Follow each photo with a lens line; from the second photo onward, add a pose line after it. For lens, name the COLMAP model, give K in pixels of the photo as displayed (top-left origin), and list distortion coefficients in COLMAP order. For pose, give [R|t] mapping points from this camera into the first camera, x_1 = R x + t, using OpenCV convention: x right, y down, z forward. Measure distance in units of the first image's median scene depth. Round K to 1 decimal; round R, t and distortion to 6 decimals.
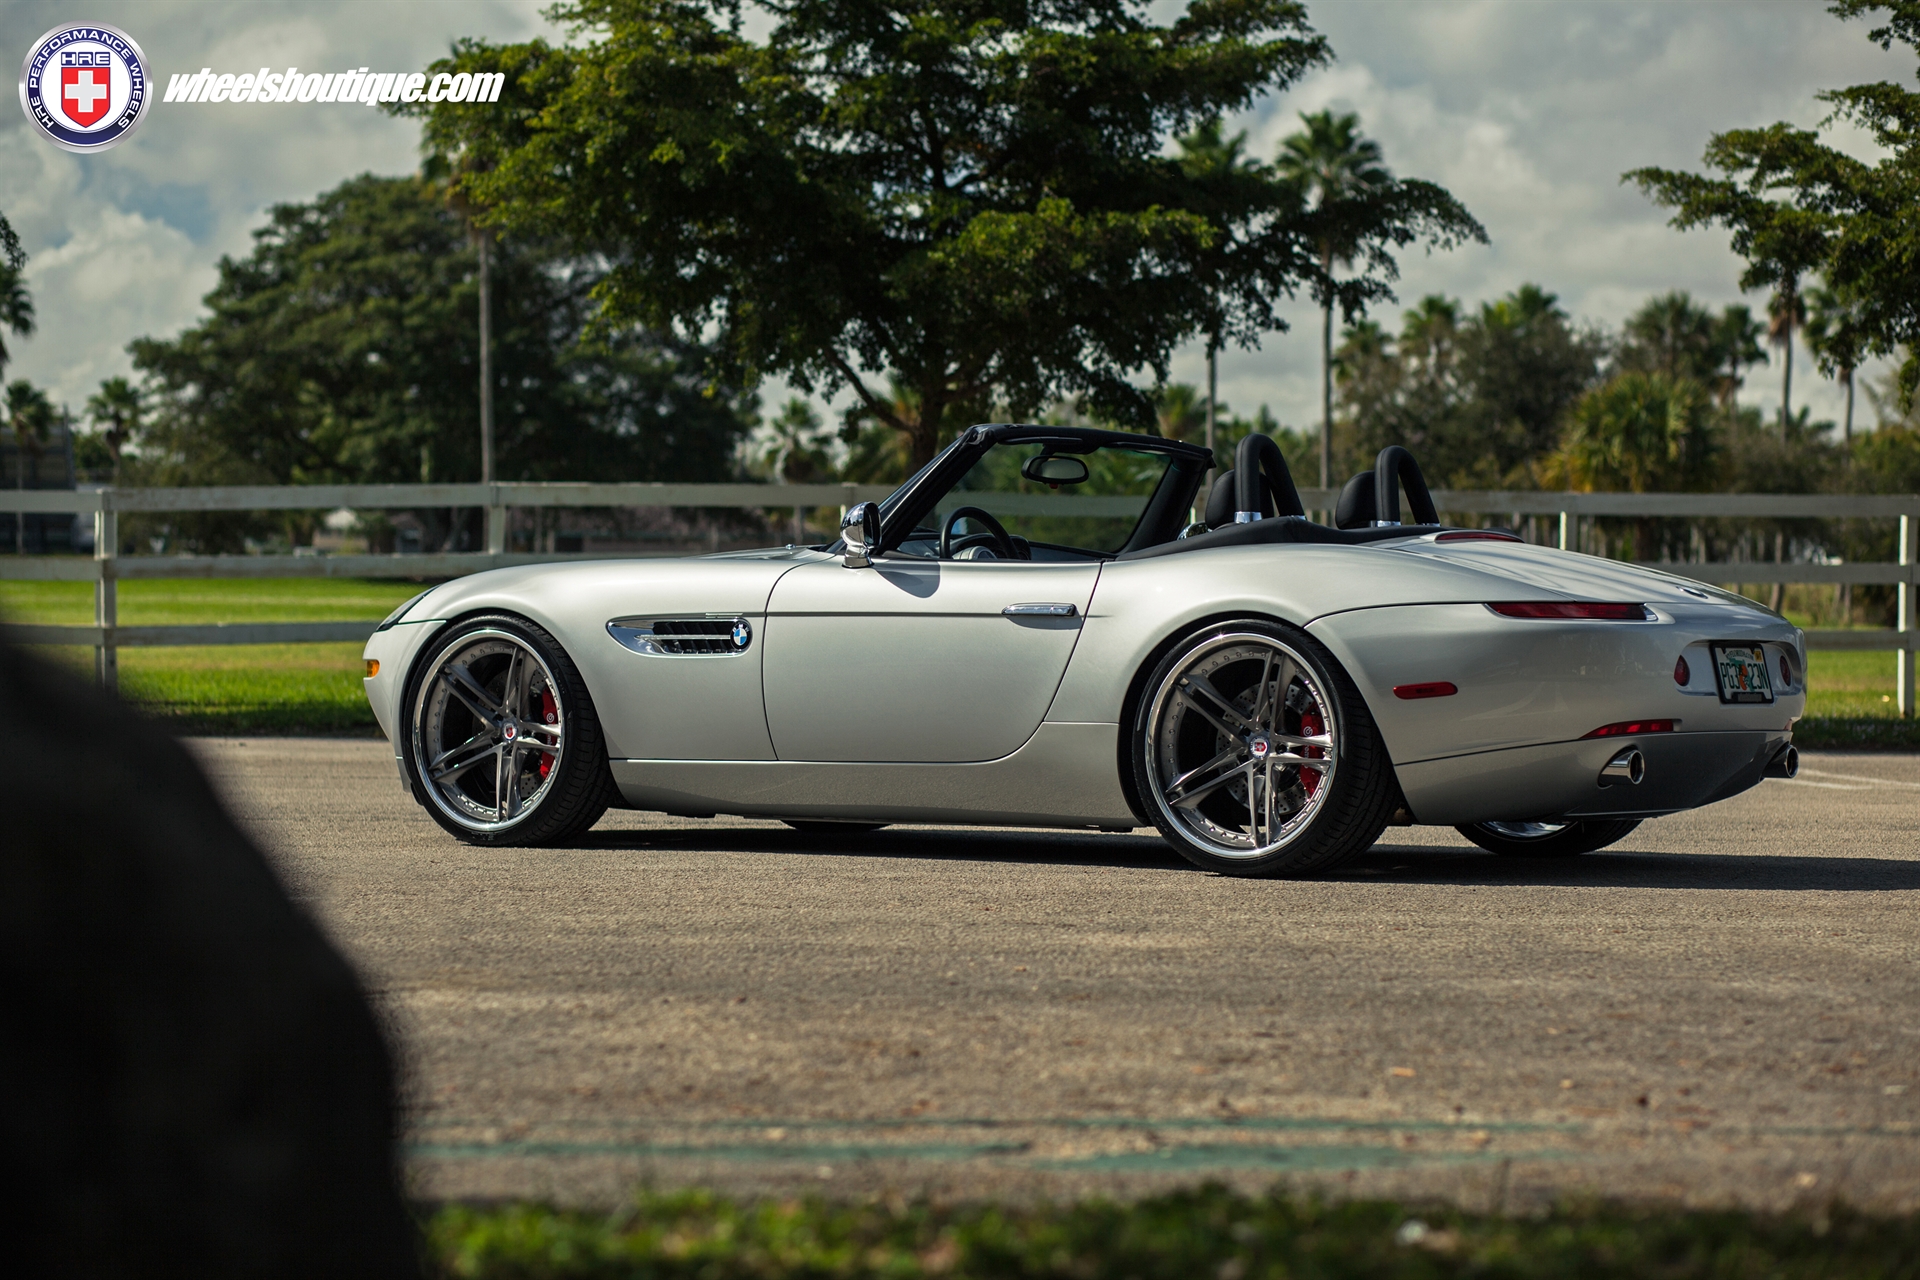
lens RADIAL K [[4673.4, 0, 956.2], [0, 4673.4, 639.6], [0, 0, 1]] dist [0.026493, 0.000000]
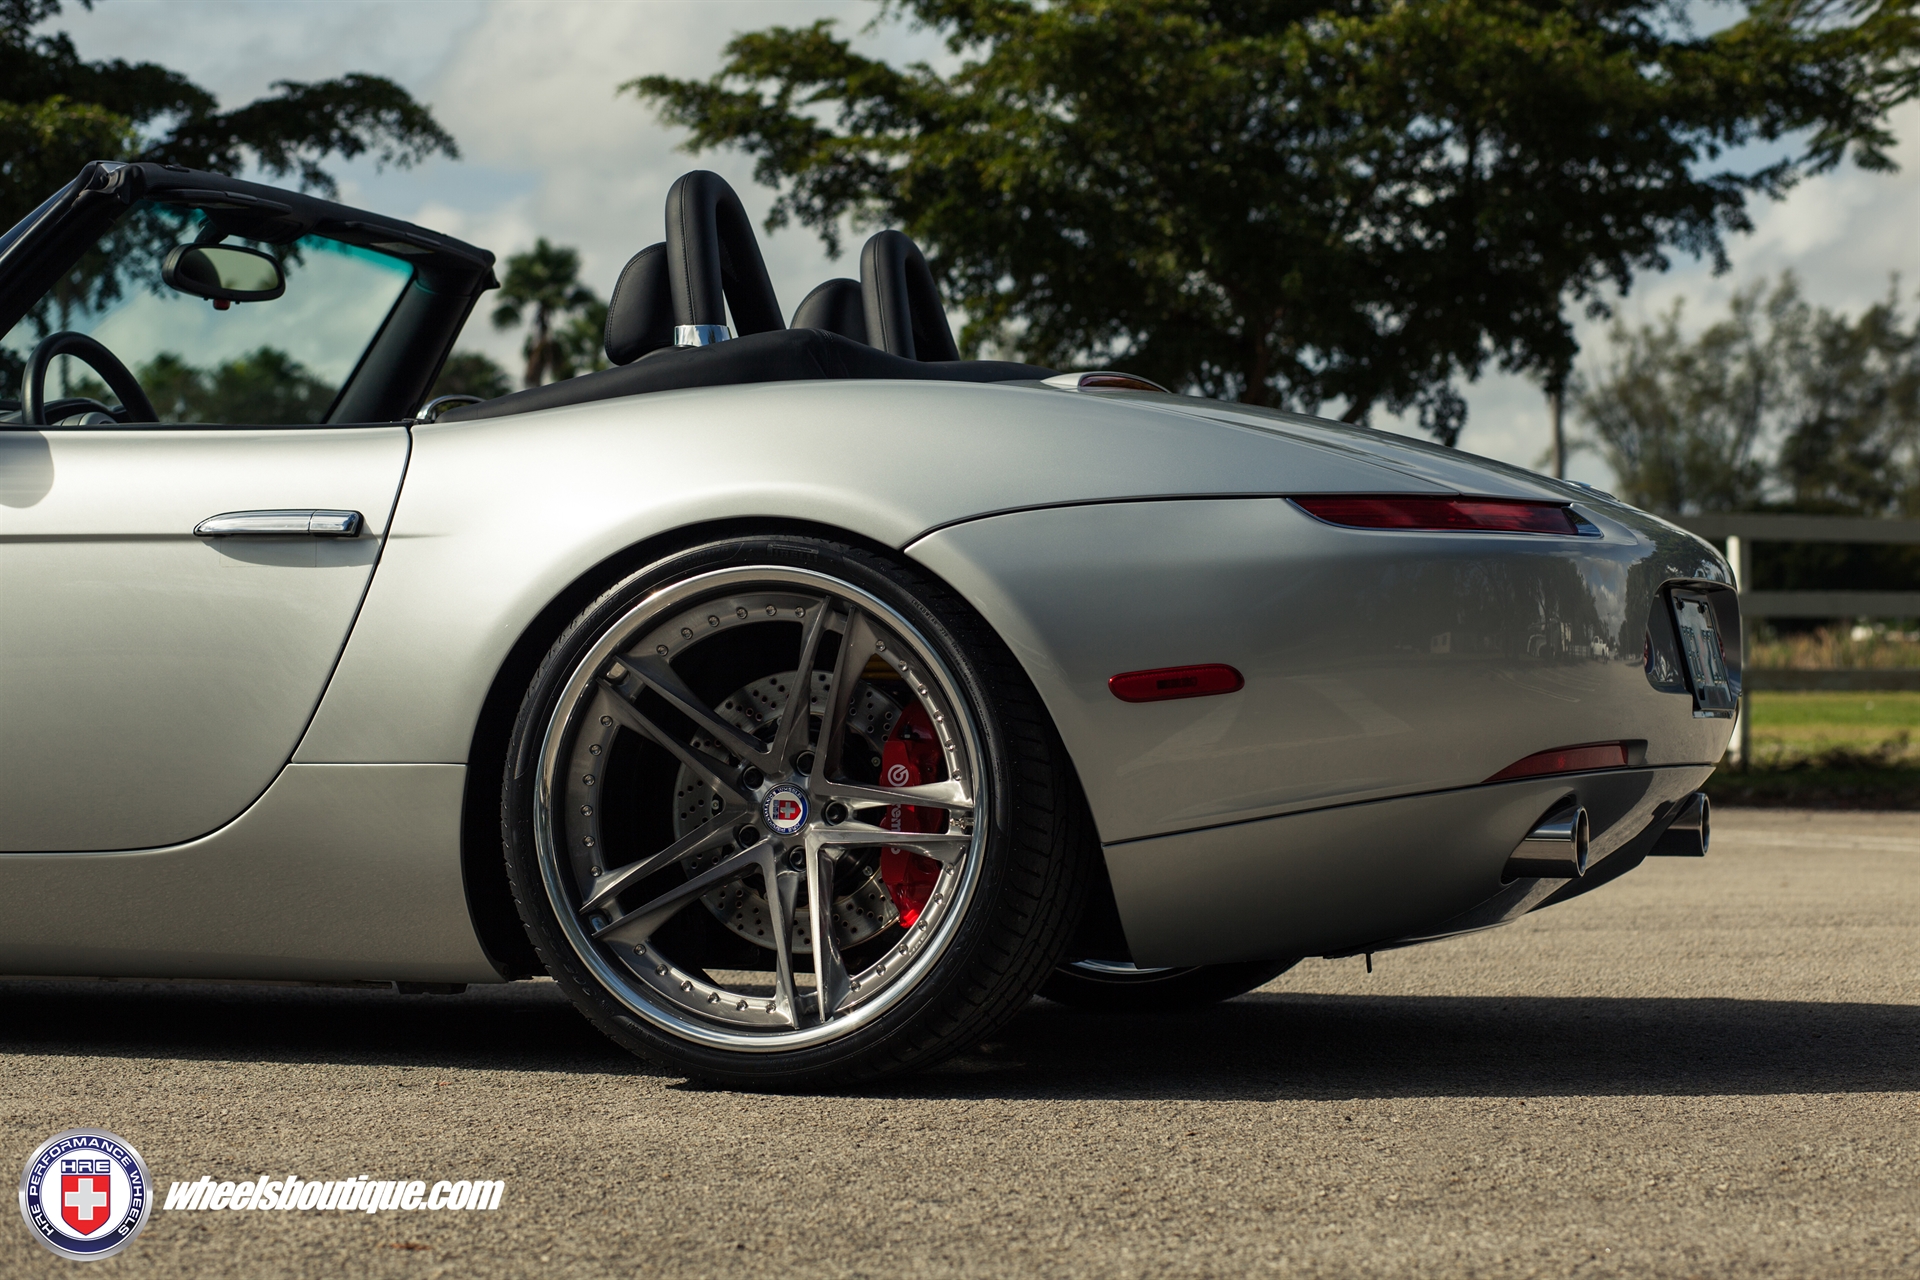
lens RADIAL K [[4673.4, 0, 976.5], [0, 4673.4, 636.9], [0, 0, 1]] dist [0.026493, 0.000000]
pose [[0.960331, -0.002139, 0.278855, -0.045929], [0.006123, 0.999891, -0.013417, 0.011775], [-0.278795, 0.014592, 0.960240, 0.533657]]
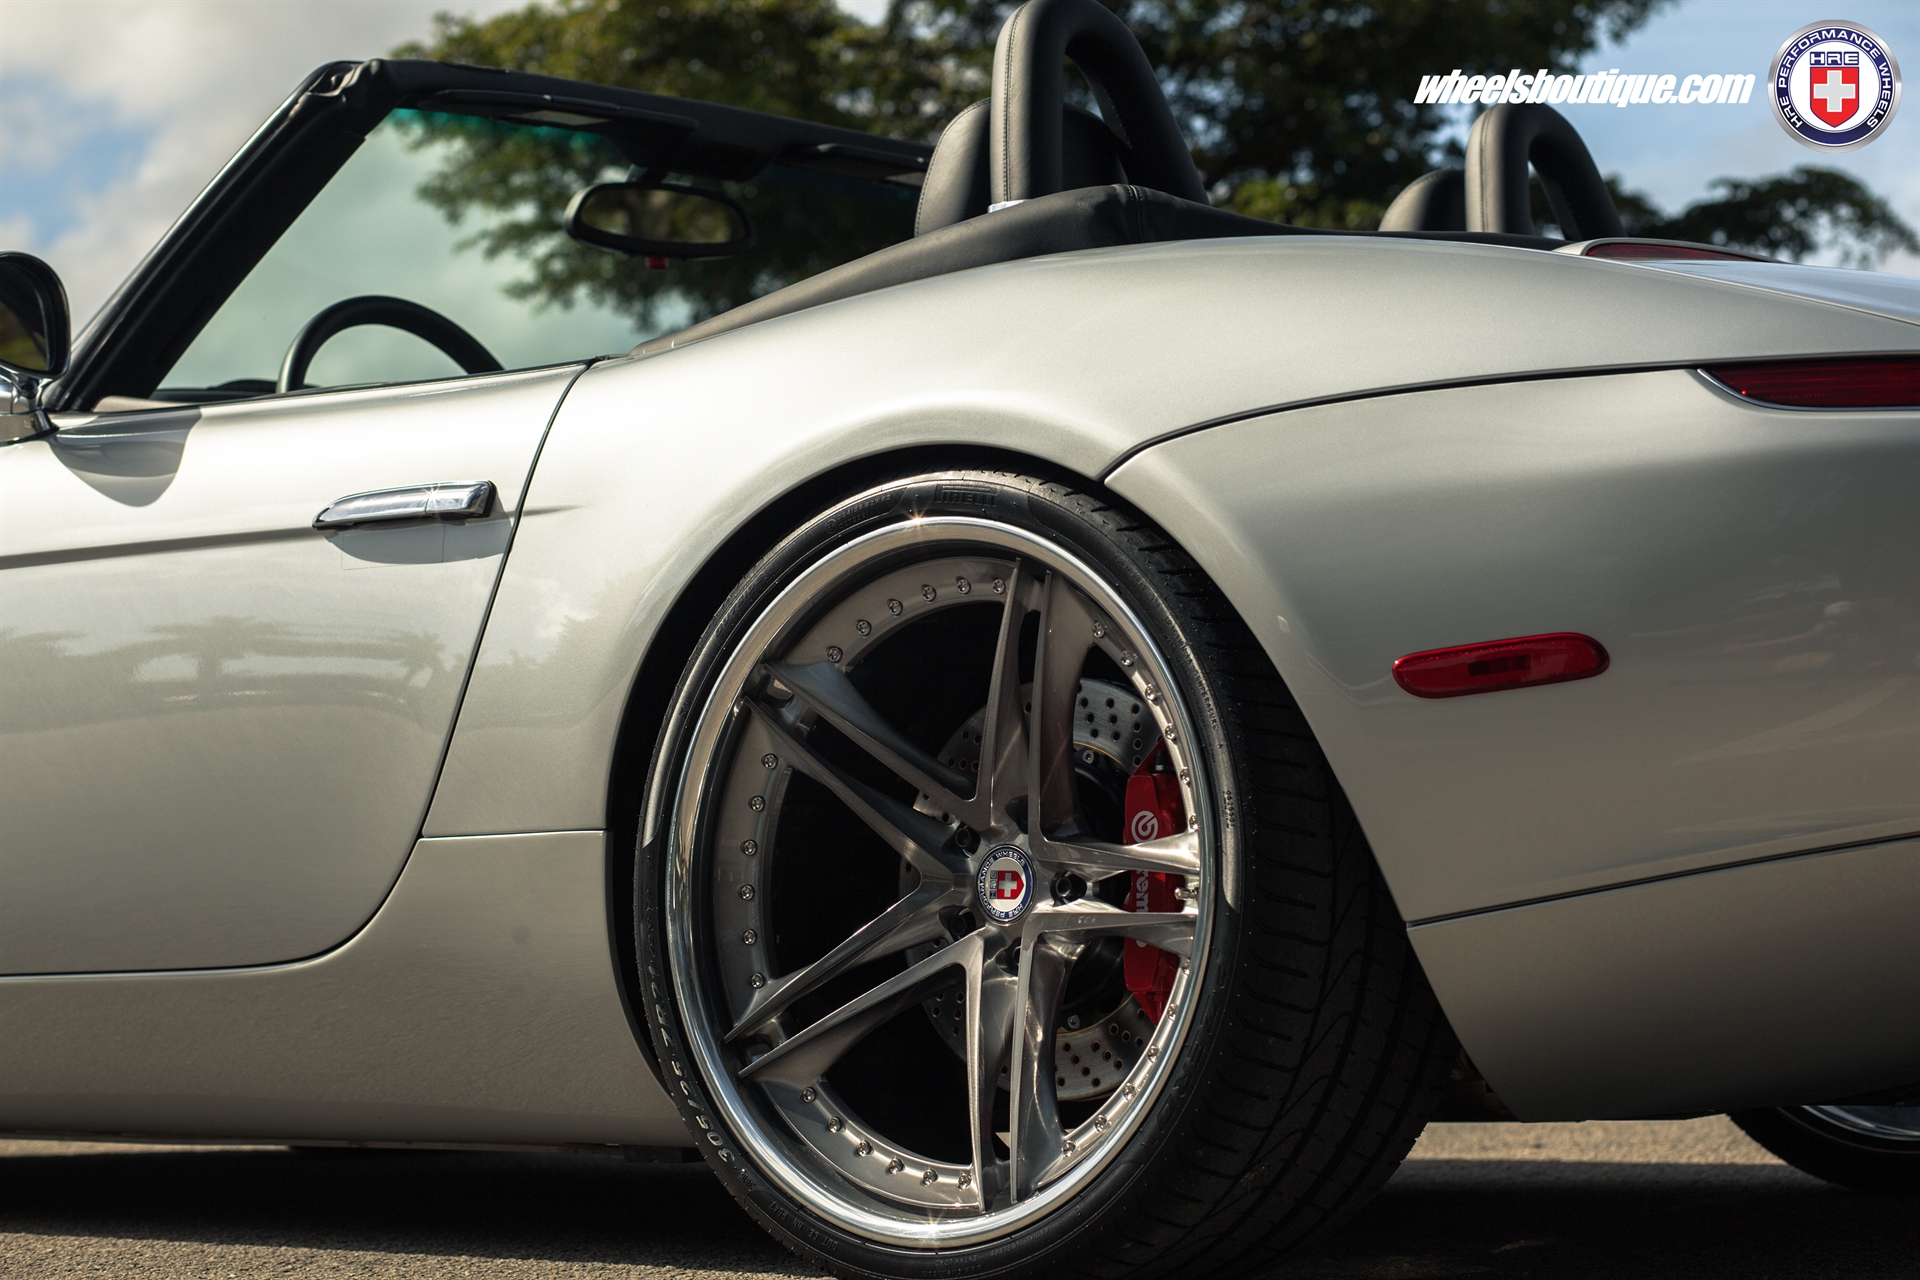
lens RADIAL K [[4673.4, 0, 972.8], [0, 4673.4, 641.3], [0, 0, 1]] dist [0.026493, 0.000000]
pose [[0.994471, -0.031954, -0.100028, 0.092441], [0.026111, 0.997905, -0.059189, 0.024613], [0.101709, 0.056250, 0.993223, 0.672793]]
